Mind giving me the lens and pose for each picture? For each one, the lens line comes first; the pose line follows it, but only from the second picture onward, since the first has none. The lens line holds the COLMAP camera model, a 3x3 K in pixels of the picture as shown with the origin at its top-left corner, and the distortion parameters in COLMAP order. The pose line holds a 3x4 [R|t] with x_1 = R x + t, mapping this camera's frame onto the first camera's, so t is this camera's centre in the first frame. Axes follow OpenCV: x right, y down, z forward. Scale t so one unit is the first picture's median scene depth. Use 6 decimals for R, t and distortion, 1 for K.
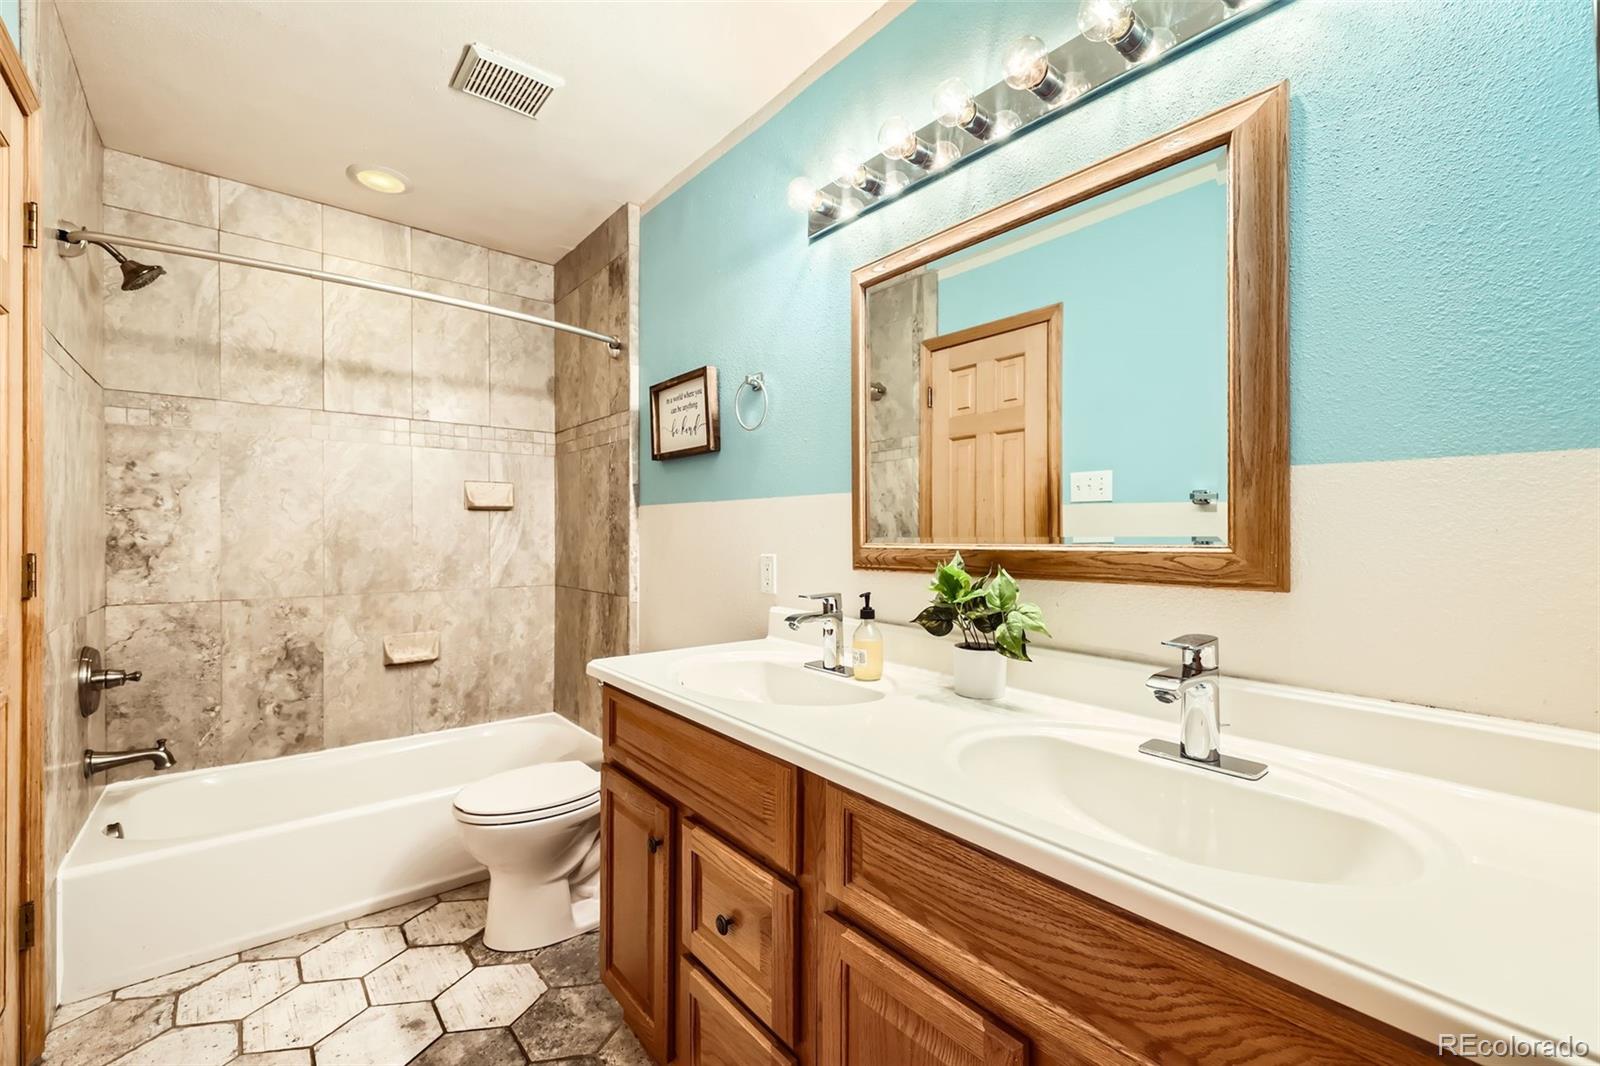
lens RADIAL K [[684.0, 0, 796.1], [0, 684.0, 536.9], [0, 0, 1]] dist [0.002067, 0.000103]
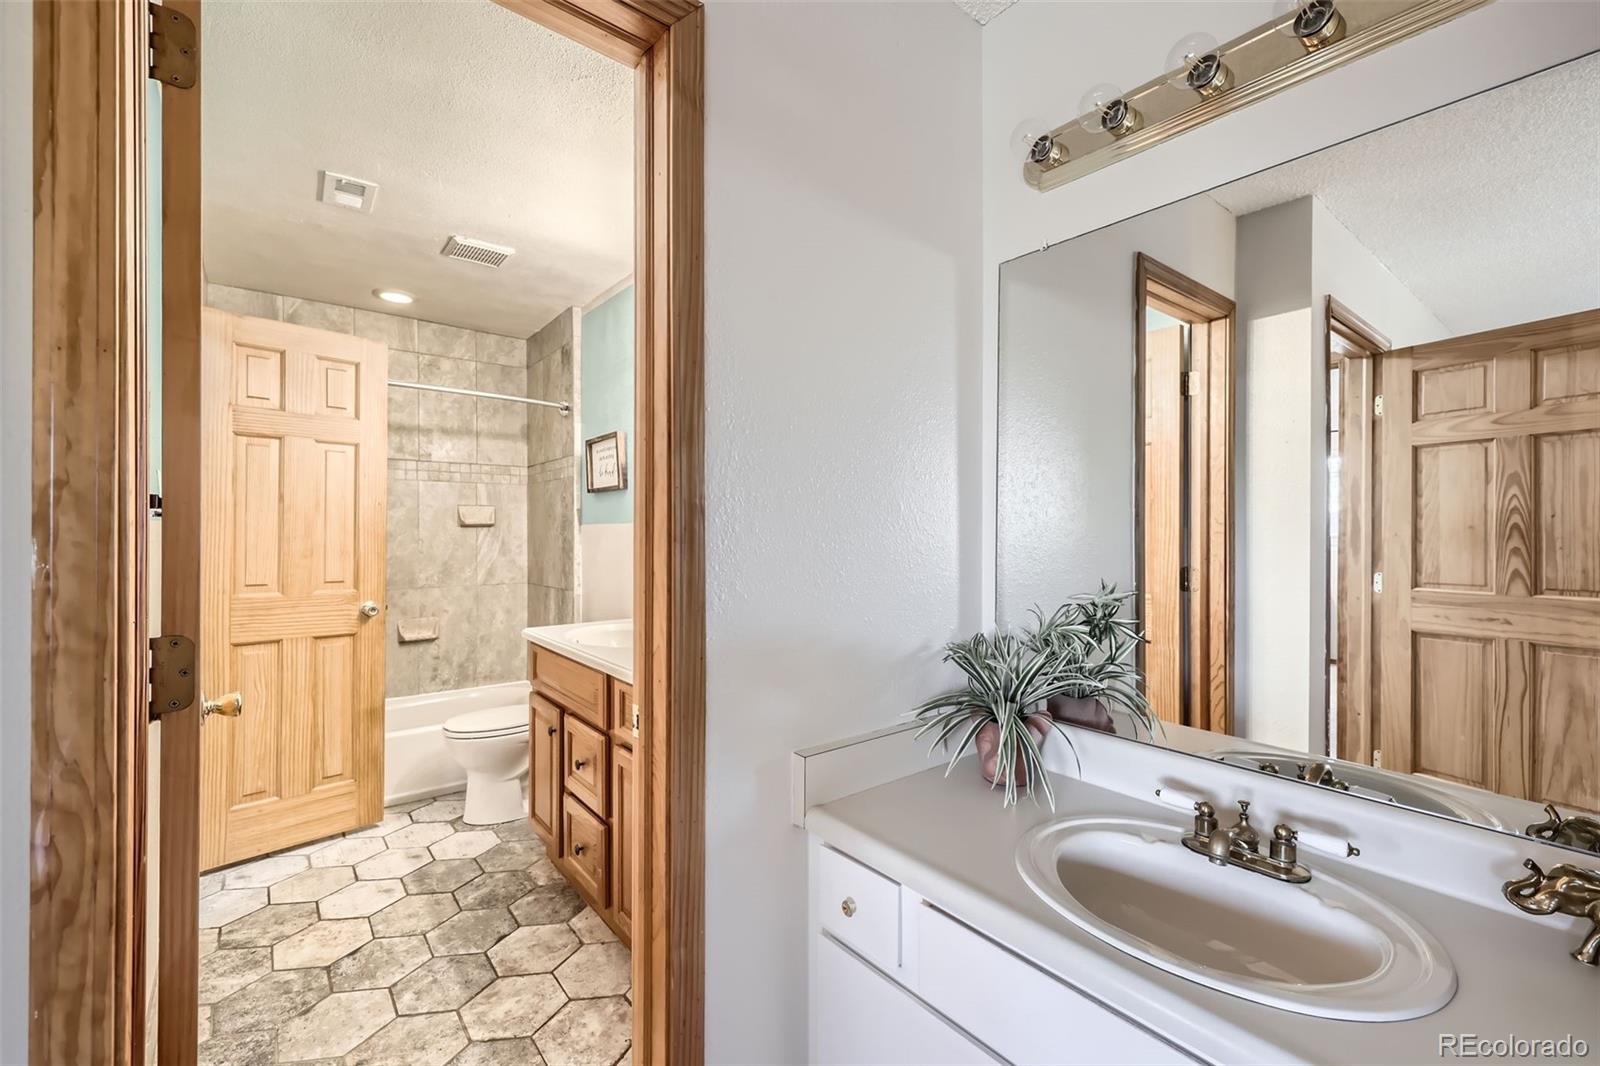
lens RADIAL K [[676.7, 0, 792.1], [0, 676.7, 531.6], [0, 0, 1]] dist [0.002822, 0.000090]
pose [[0.999836, -0.004101, -0.017622, 0.205704], [0.003955, 0.999958, -0.008287, -0.017557], [0.017655, 0.008216, 0.999810, -0.333699]]
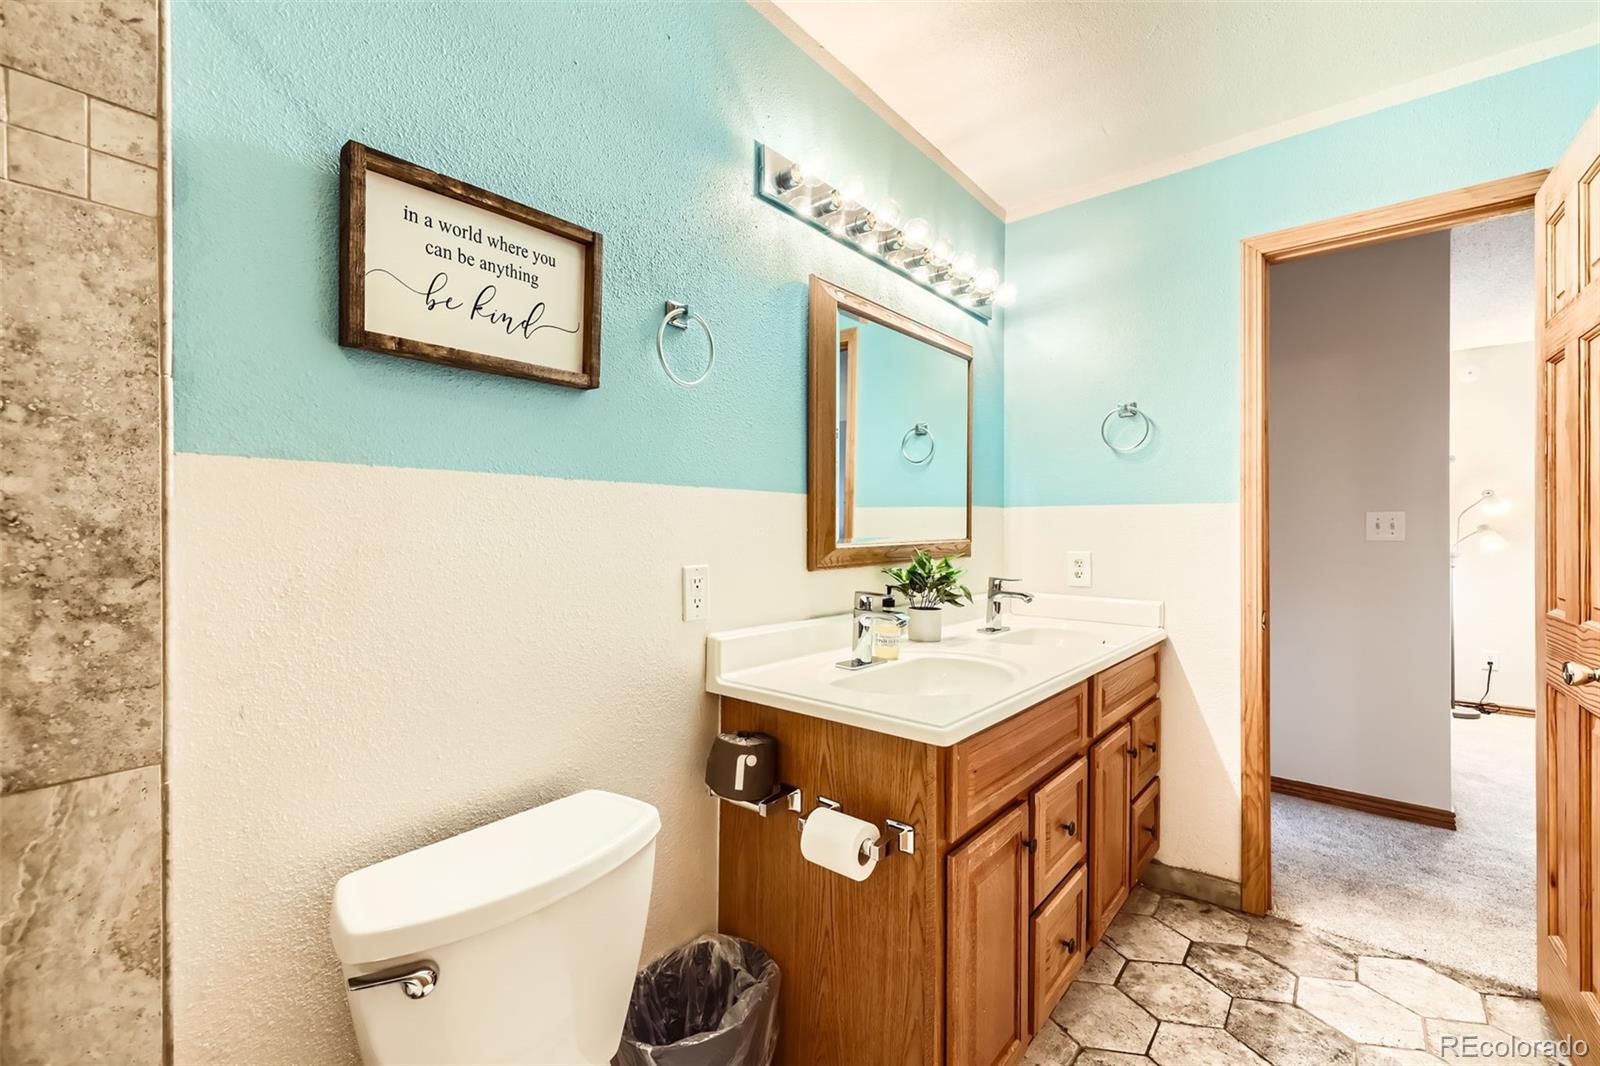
lens RADIAL K [[676.7, 0, 792.1], [0, 676.7, 531.6], [0, 0, 1]] dist [0.002822, 0.000090]
pose [[-0.183218, -0.000889, 0.983072, -0.541475], [0.007866, 0.999966, 0.002370, -0.006961], [-0.983041, 0.008168, -0.183205, 0.733644]]
